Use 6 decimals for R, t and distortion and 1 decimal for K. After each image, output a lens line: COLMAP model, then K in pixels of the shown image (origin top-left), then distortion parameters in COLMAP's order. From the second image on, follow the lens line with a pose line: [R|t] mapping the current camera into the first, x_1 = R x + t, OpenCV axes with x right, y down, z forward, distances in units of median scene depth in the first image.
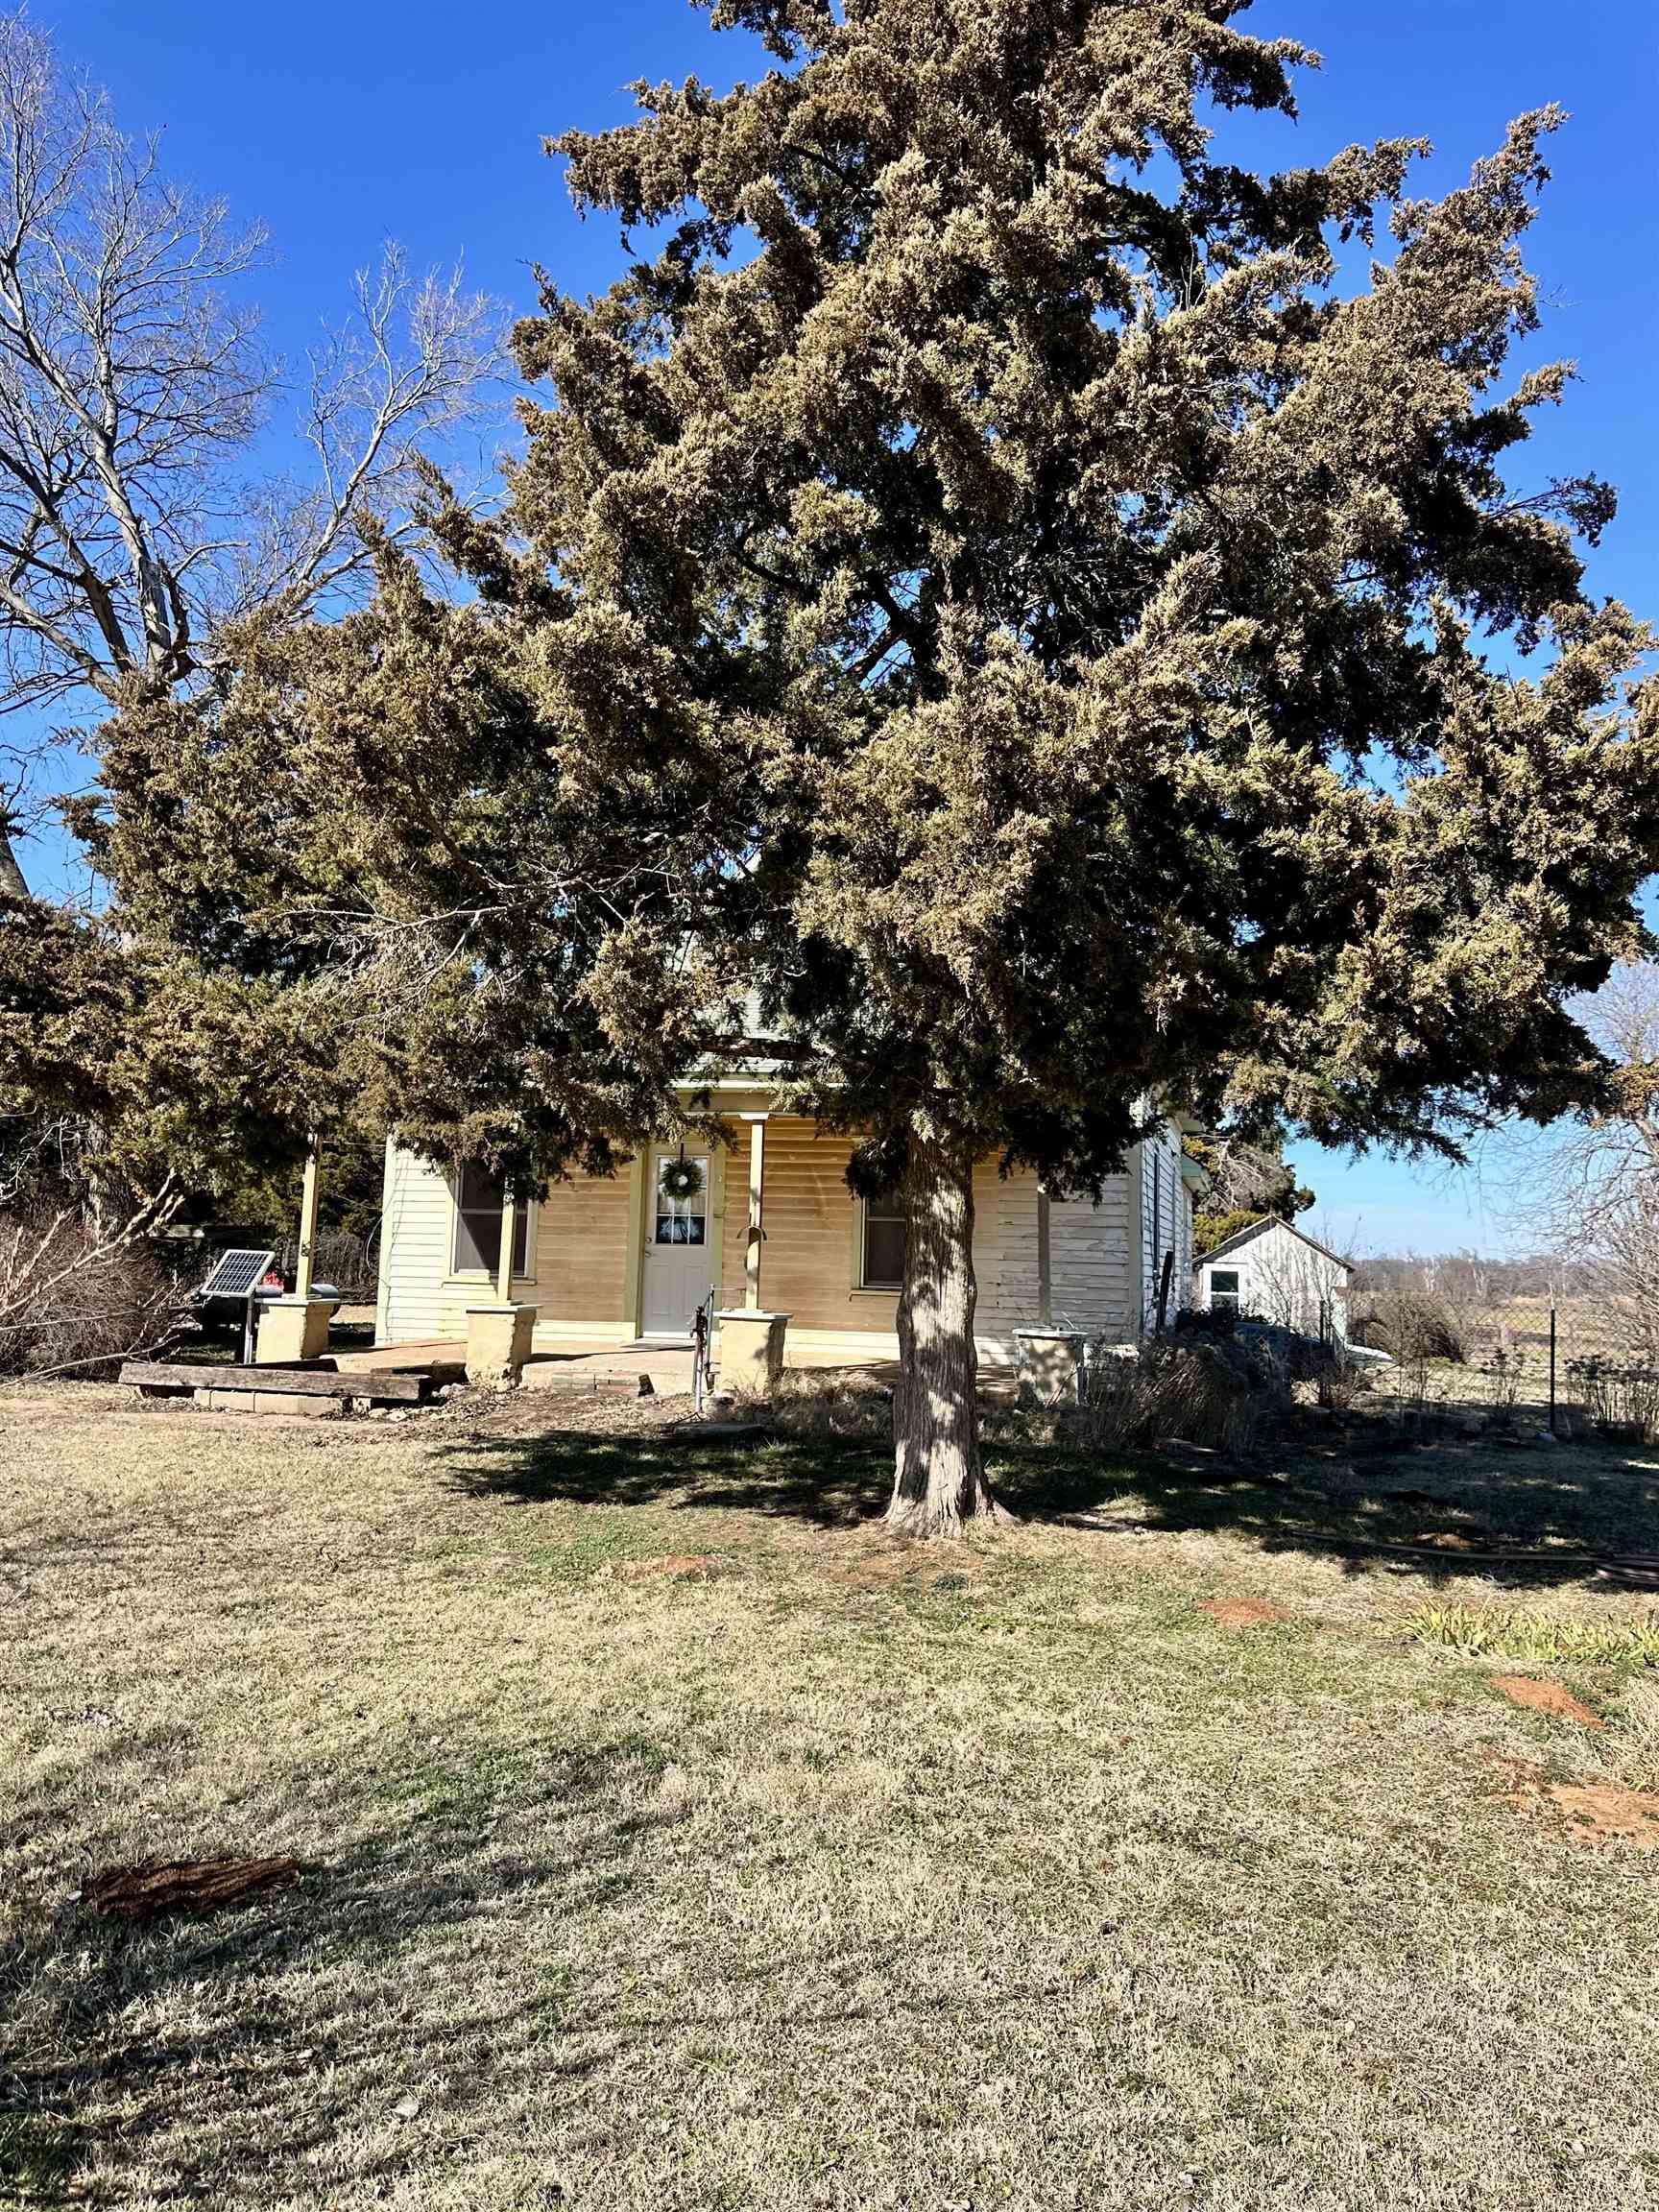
lens RADIAL K [[1564.5, 0, 828.9], [0, 1564.5, 1104.1], [0, 0, 1]] dist [0.011676, -0.011404]
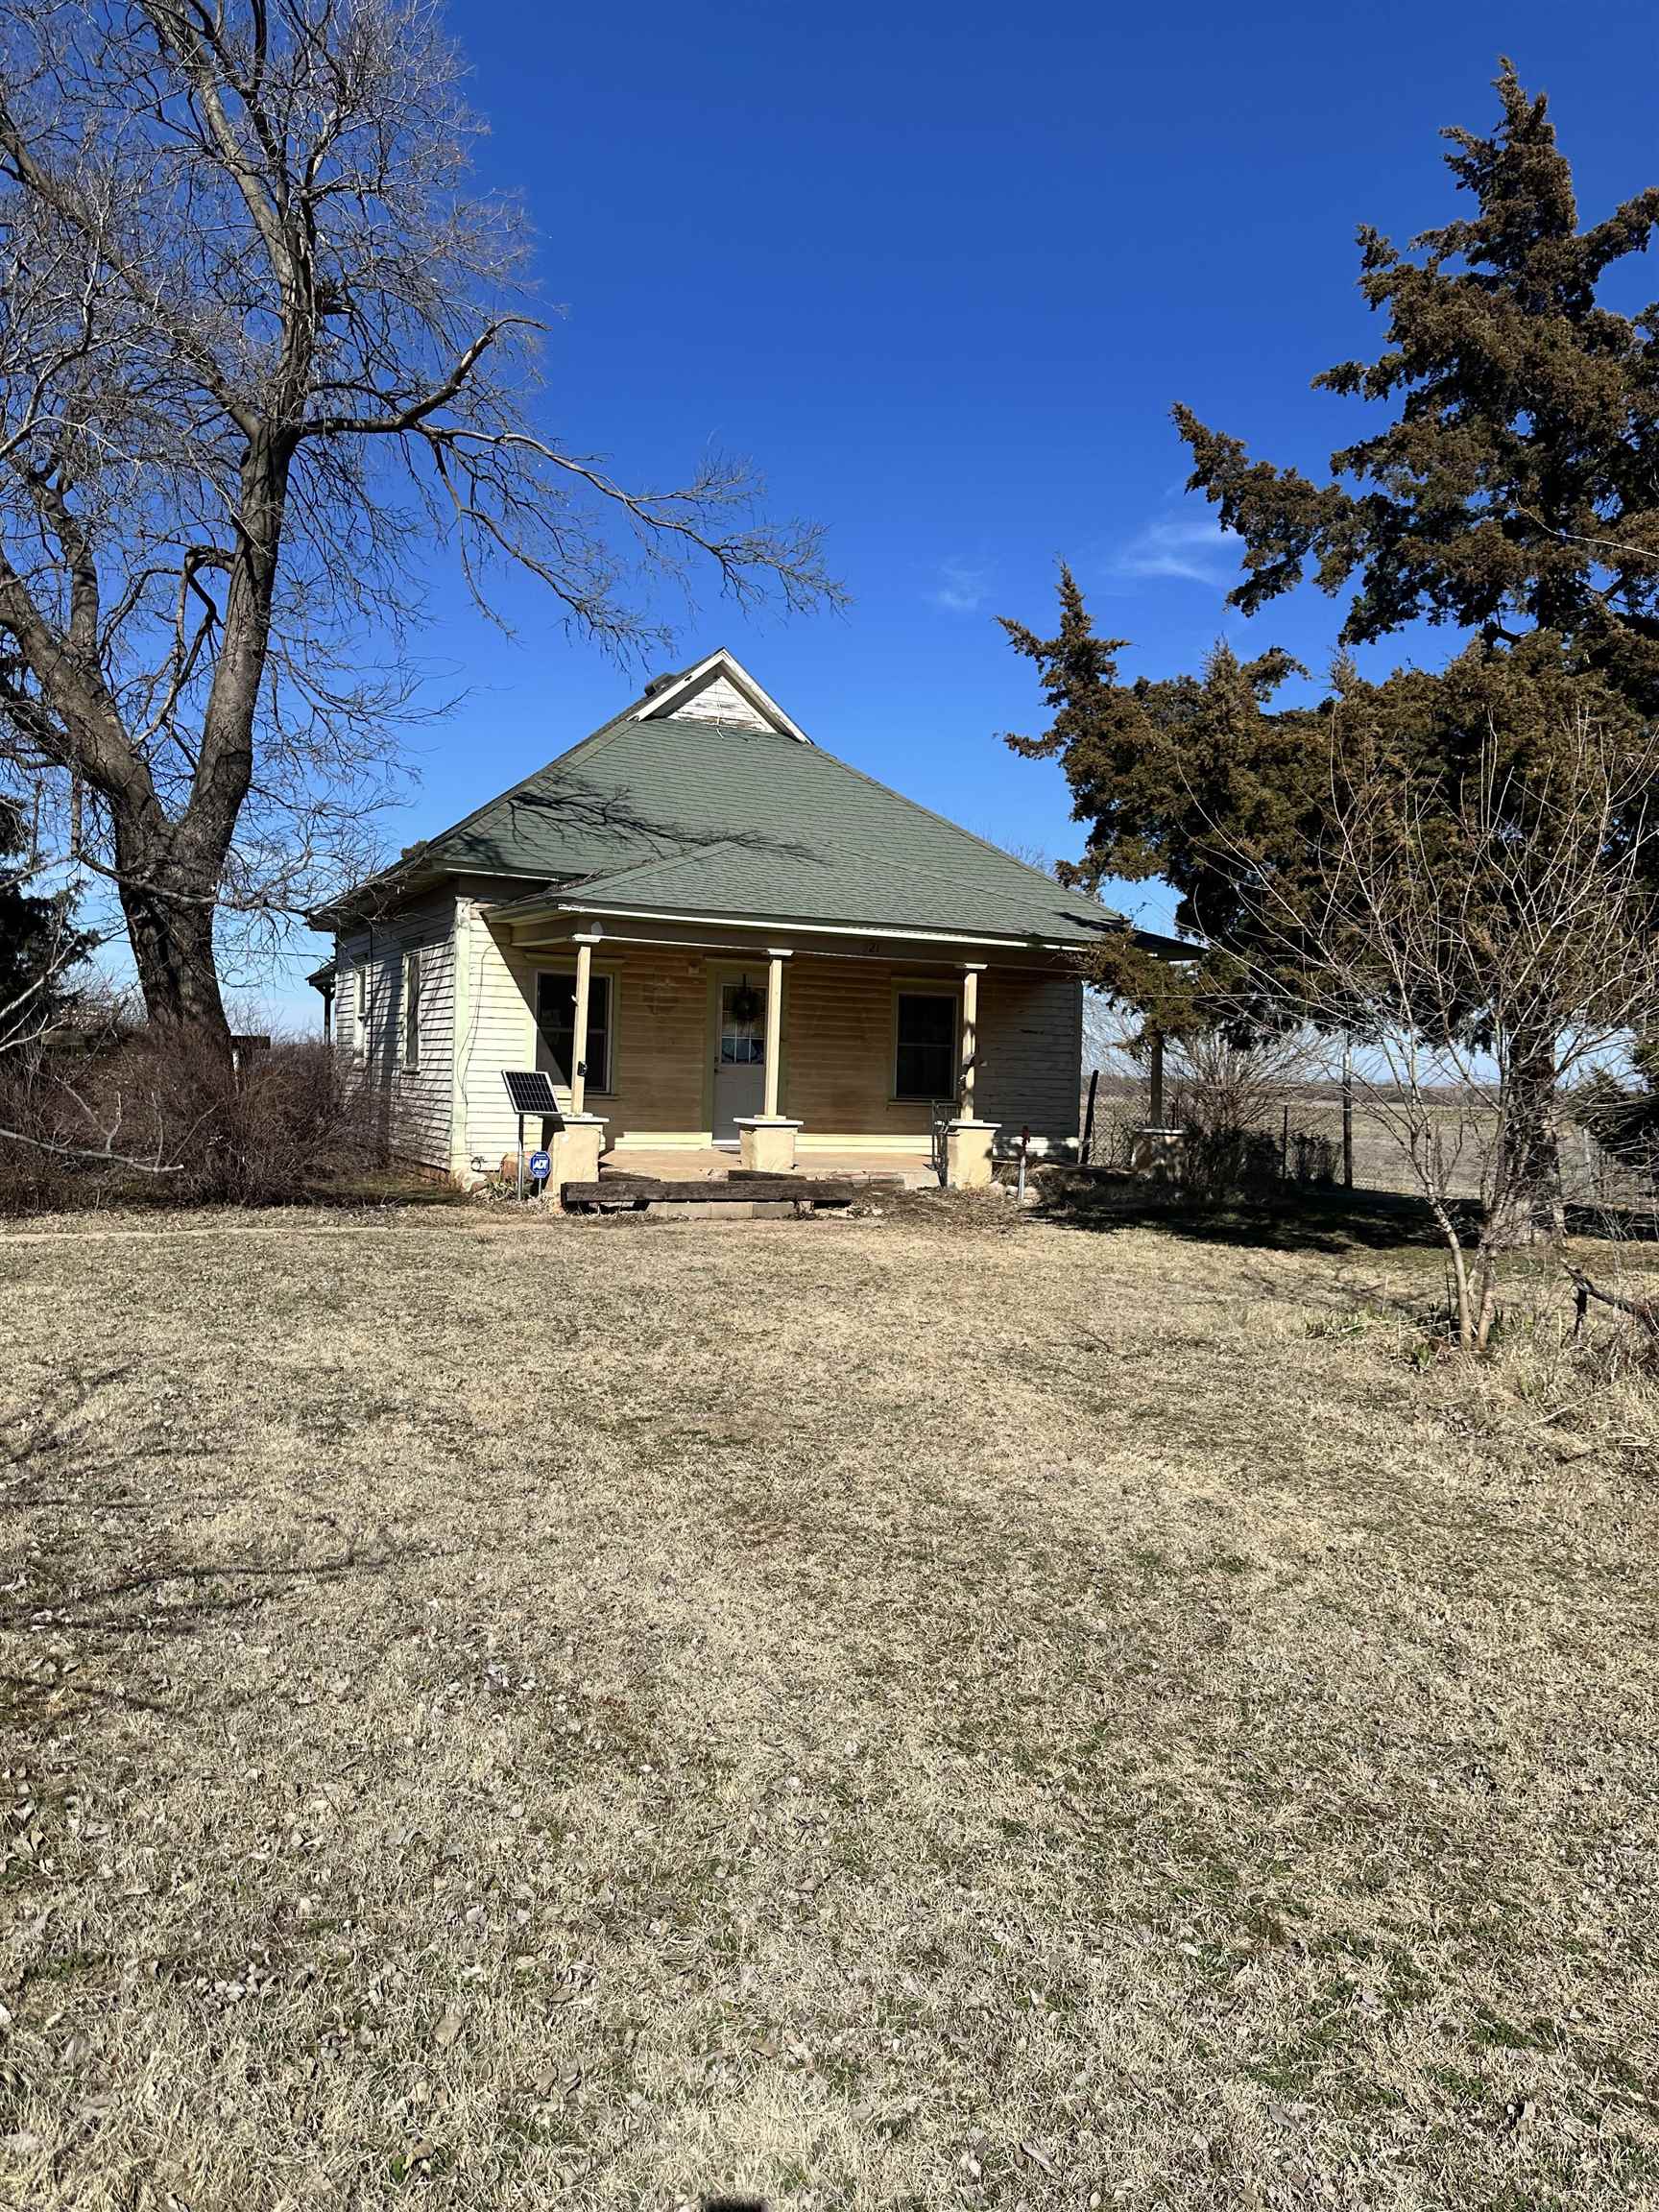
lens RADIAL K [[1564.5, 0, 827.5], [0, 1564.5, 1103.6], [0, 0, 1]] dist [0.011676, -0.011404]
pose [[0.756993, -0.013552, 0.653282, -1.019796], [-0.070920, 0.992175, 0.102760, -0.004679], [-0.649563, -0.124119, 0.750108, 0.124477]]
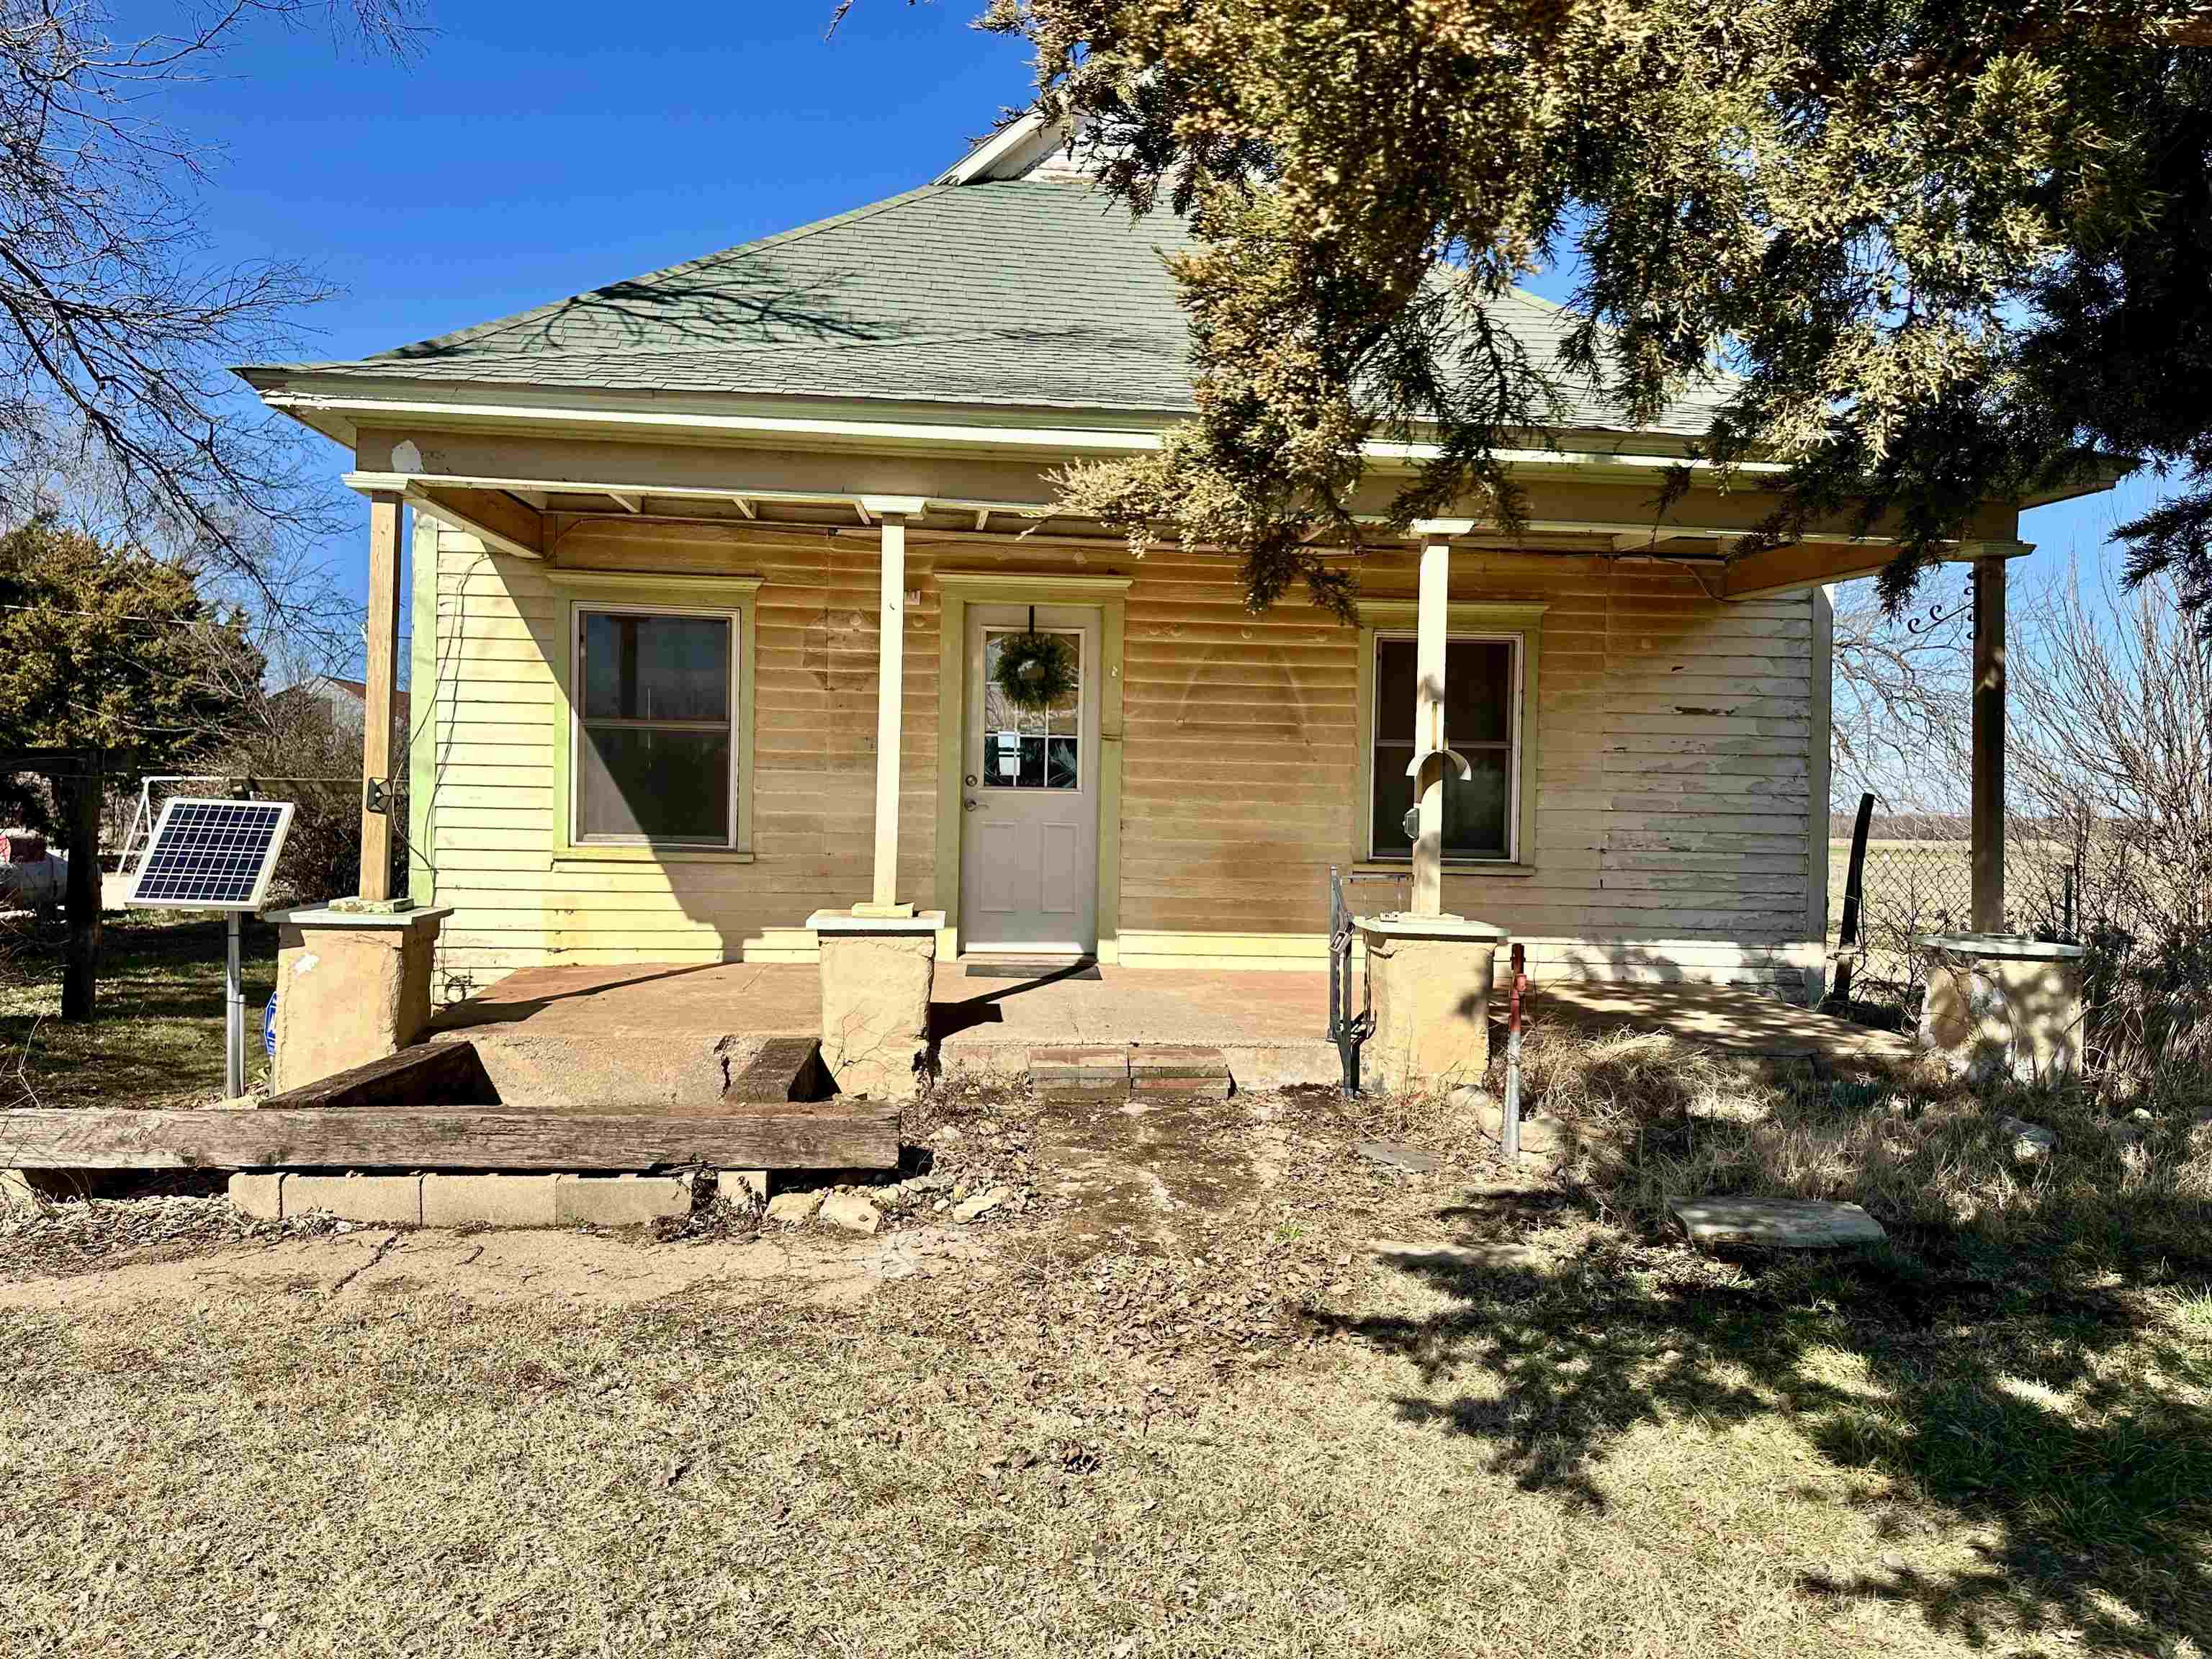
lens RADIAL K [[1564.5, 0, 1107.0], [0, 1564.5, 830.0], [0, 0, 1]] dist [0.011676, -0.011404]
pose [[0.939209, -0.009823, 0.343205, -0.337233], [-0.029150, 0.993700, 0.108212, 0.054662], [-0.342106, -0.111638, 0.933006, 0.593551]]
